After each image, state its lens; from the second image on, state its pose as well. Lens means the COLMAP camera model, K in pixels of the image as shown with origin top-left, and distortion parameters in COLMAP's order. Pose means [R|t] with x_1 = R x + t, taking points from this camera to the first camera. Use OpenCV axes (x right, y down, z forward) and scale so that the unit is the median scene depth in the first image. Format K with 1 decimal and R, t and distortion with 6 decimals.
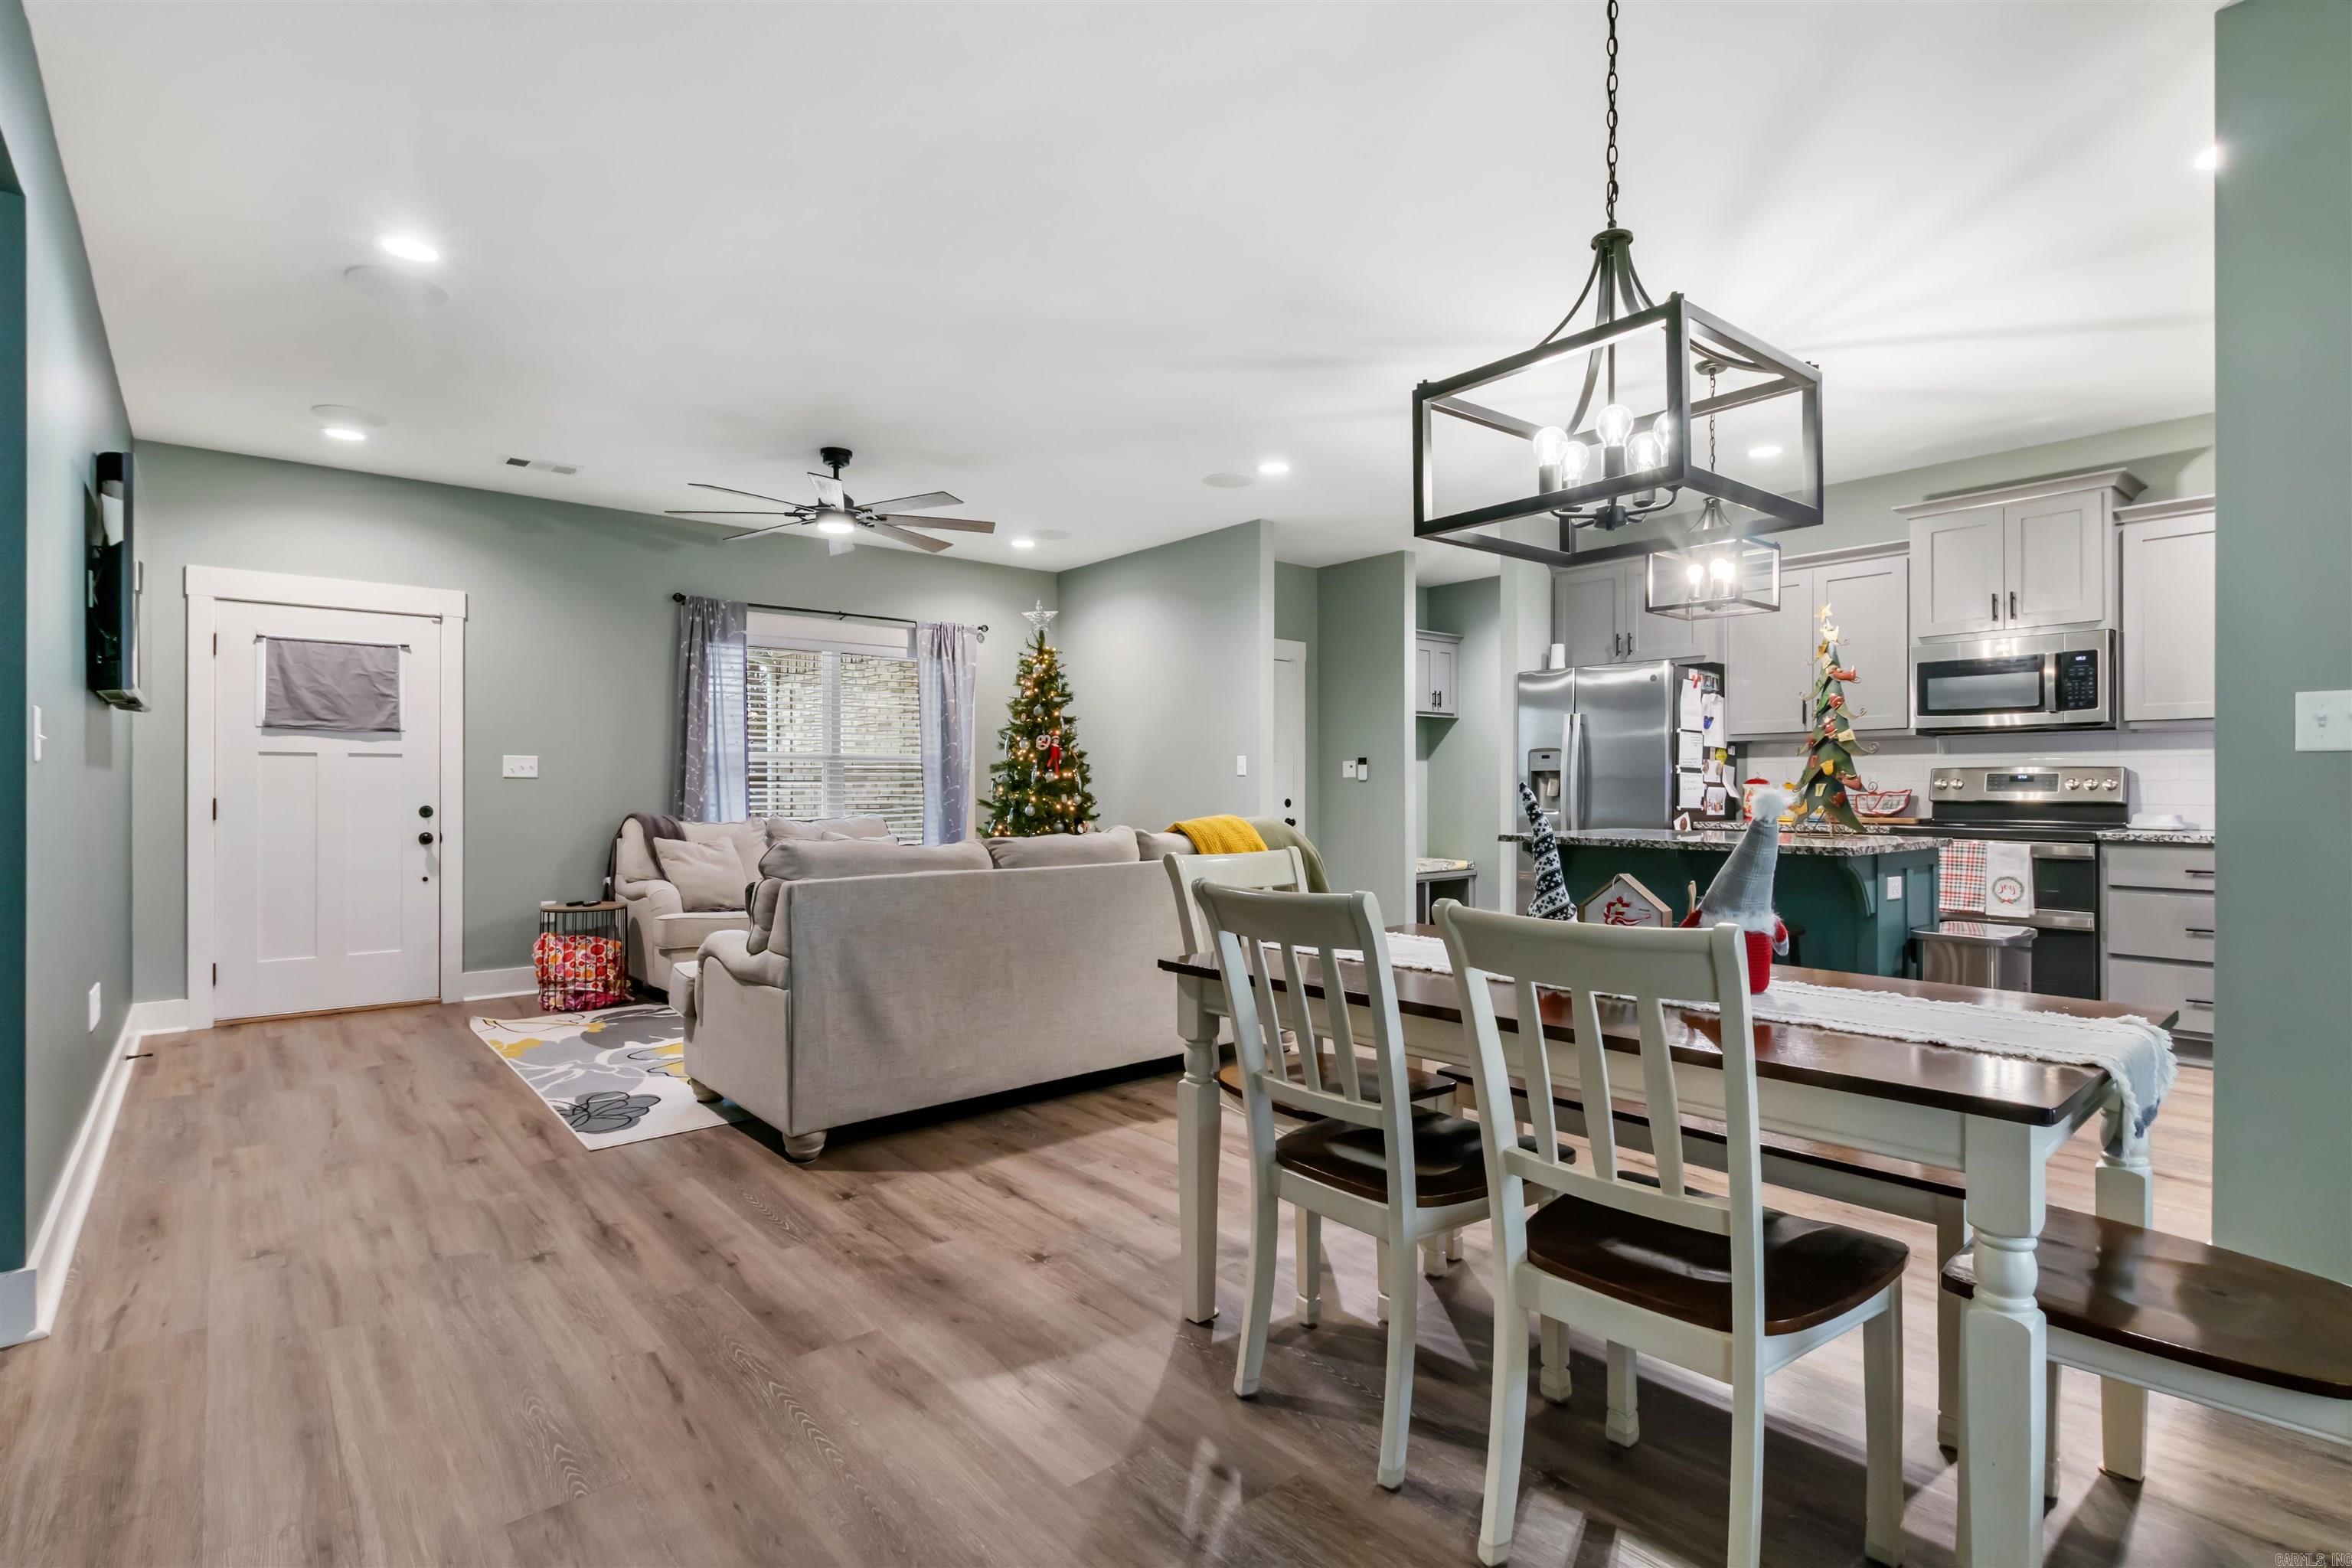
lens RADIAL K [[1132.3, 0, 1172.7], [0, 1132.3, 780.5], [0, 0, 1]] dist [0.003972, 0.000722]
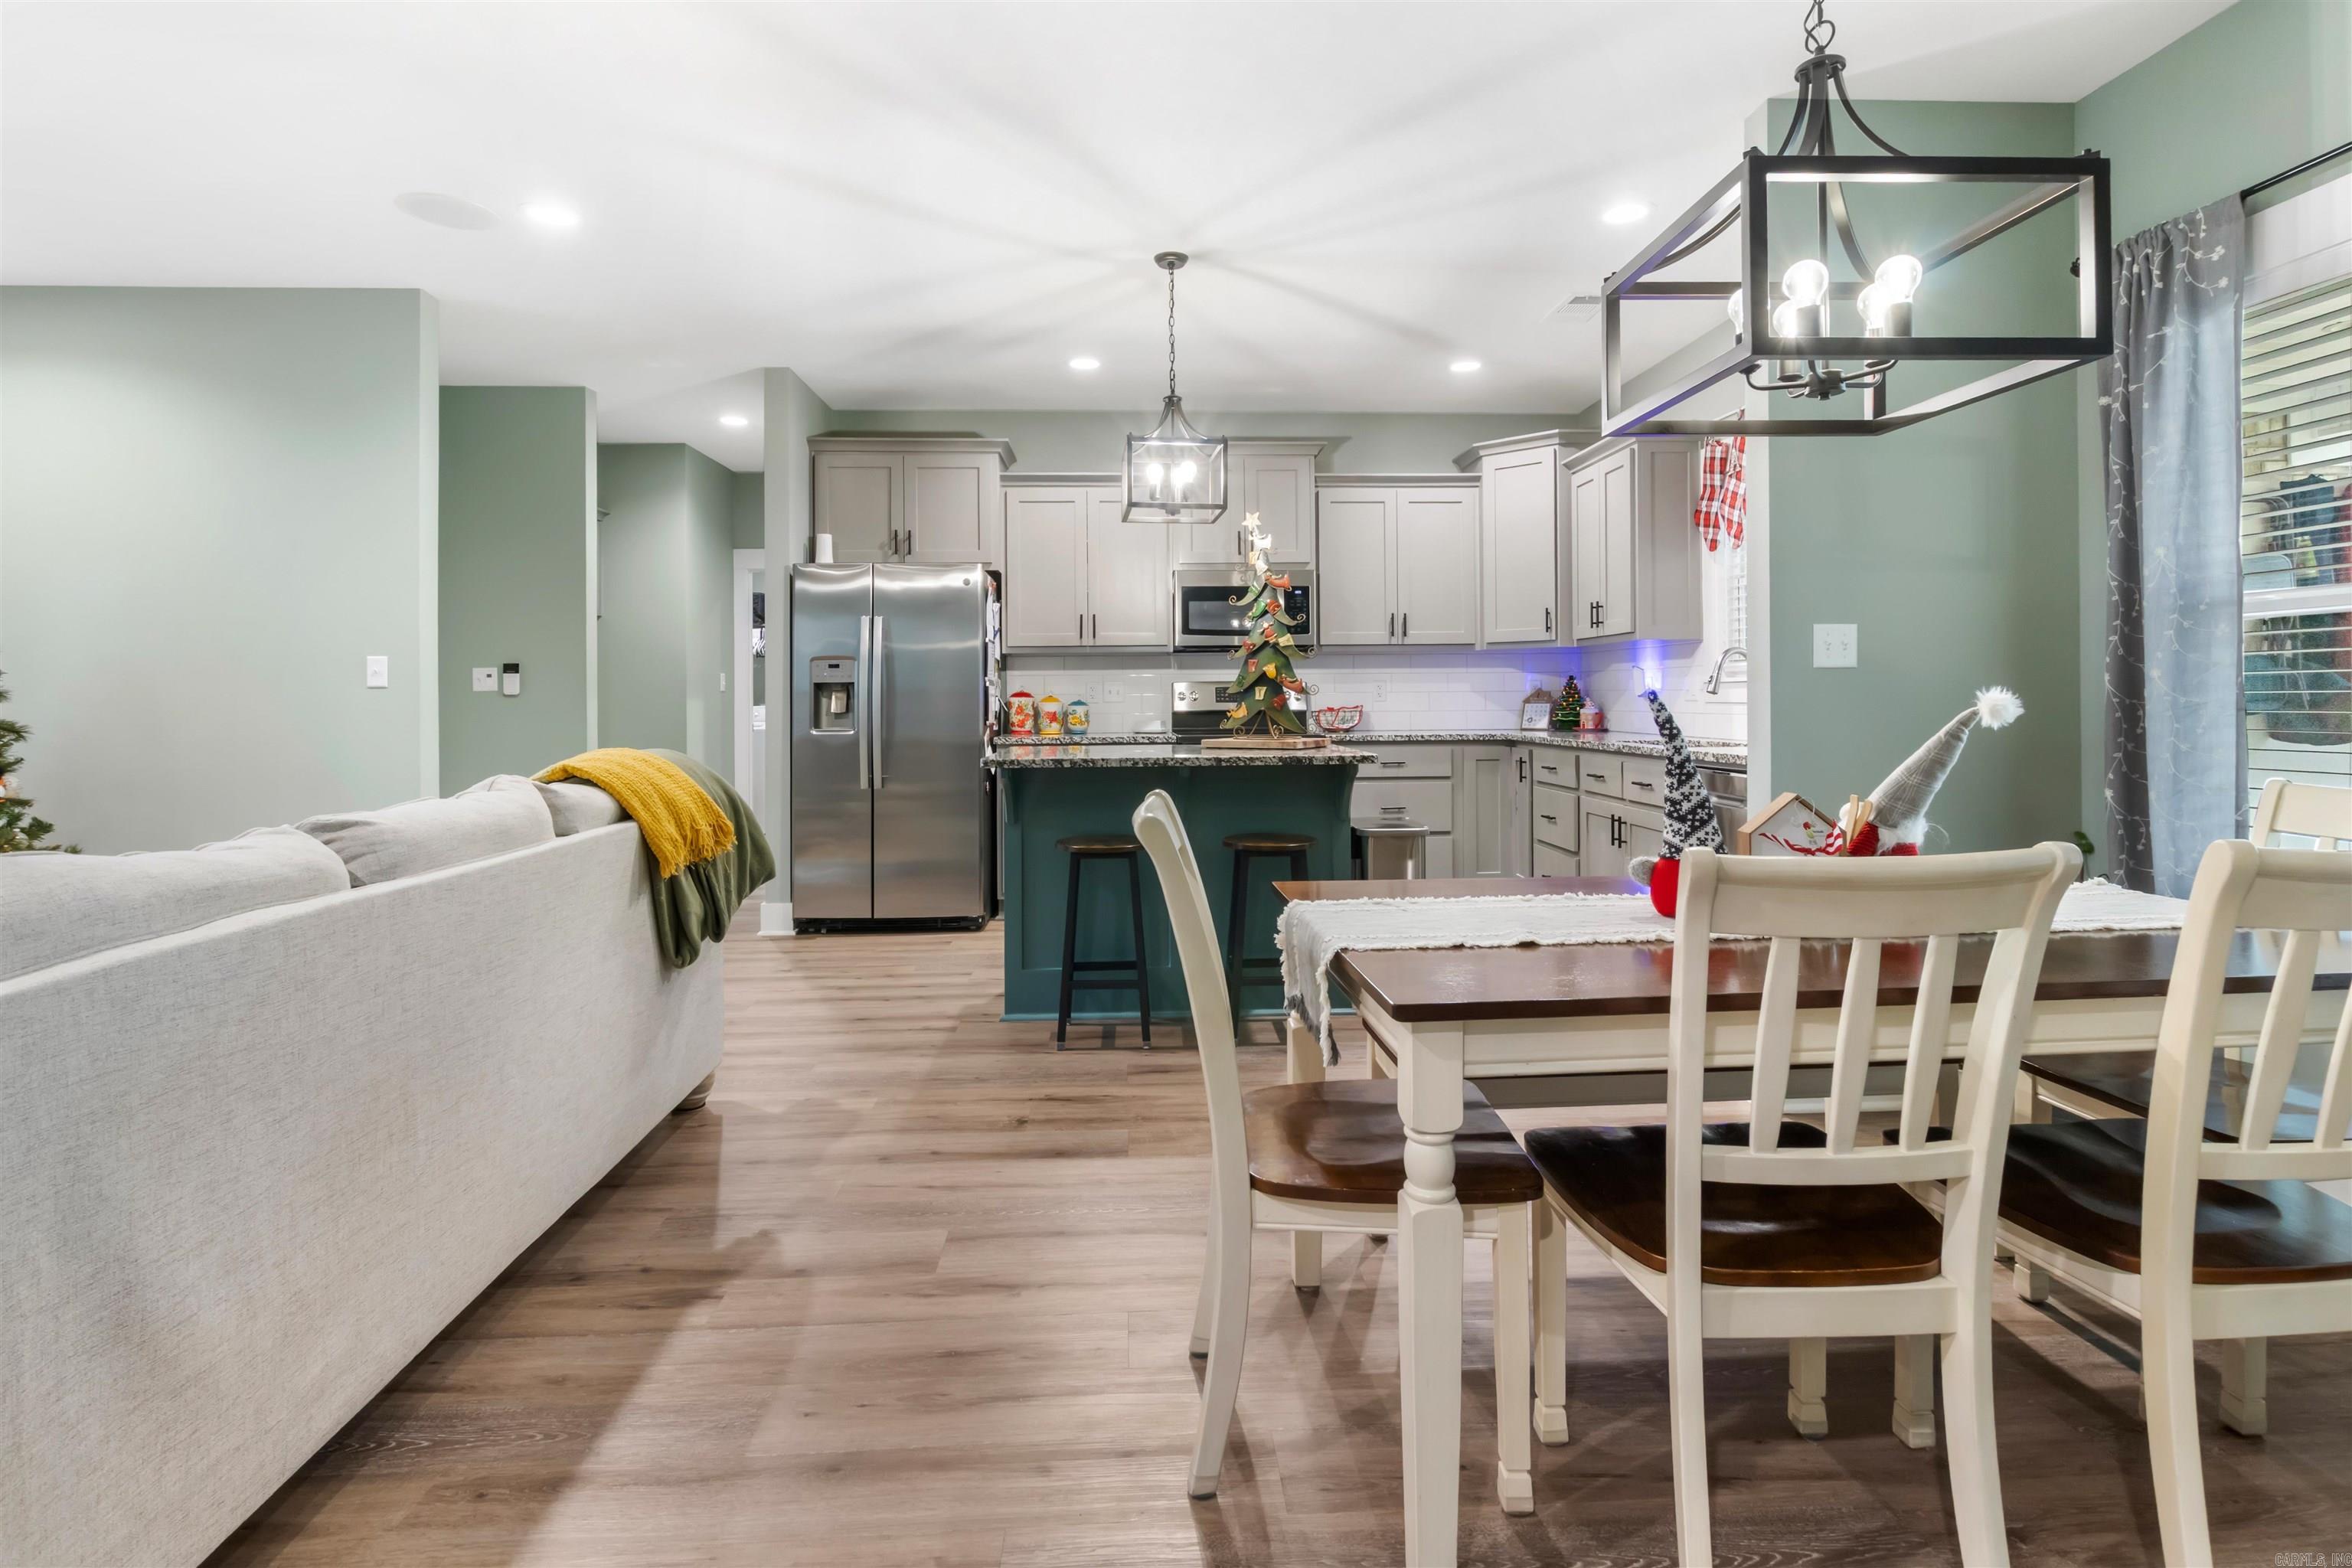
lens RADIAL K [[1149.9, 0, 1186.8], [0, 1149.9, 689.9], [0, 0, 1]] dist [0.003121, 0.000618]
pose [[0.598007, 0.002185, 0.801488, -0.229901], [0.003181, 0.999982, -0.005099, 0.002312], [-0.801484, 0.005599, 0.597989, 0.321688]]
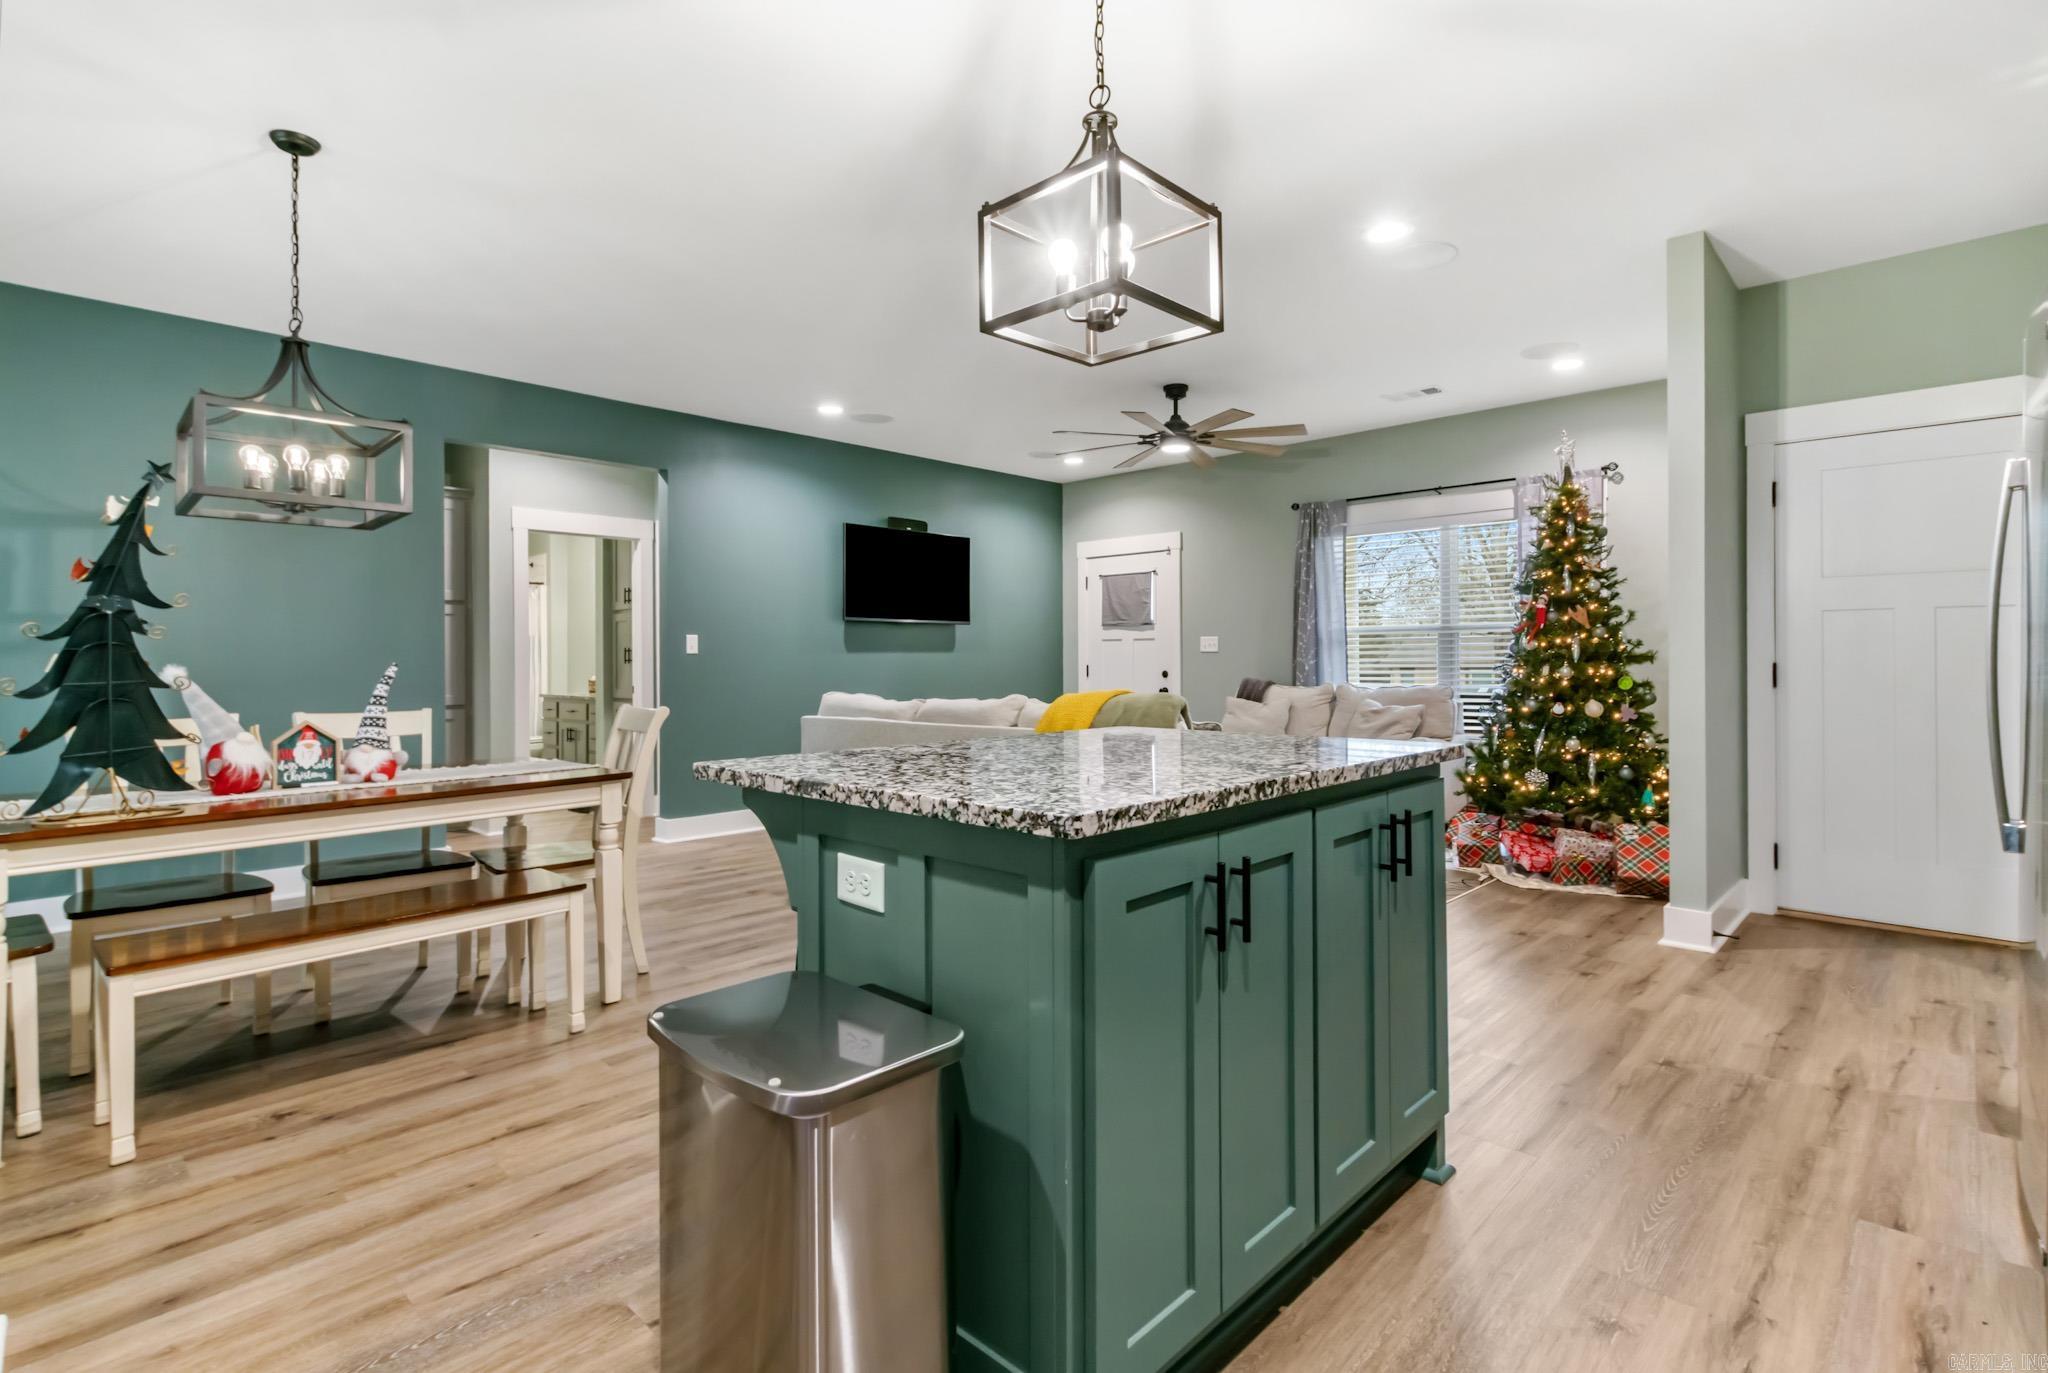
lens RADIAL K [[973.2, 0, 1052.7], [0, 973.2, 657.6], [0, 0, 1]] dist [0.001875, 0.000113]
pose [[0.127500, -0.002457, -0.991836, 0.716468], [0.009862, 0.999951, -0.001209, 0.004864], [0.991790, -0.009627, 0.127518, 0.717446]]
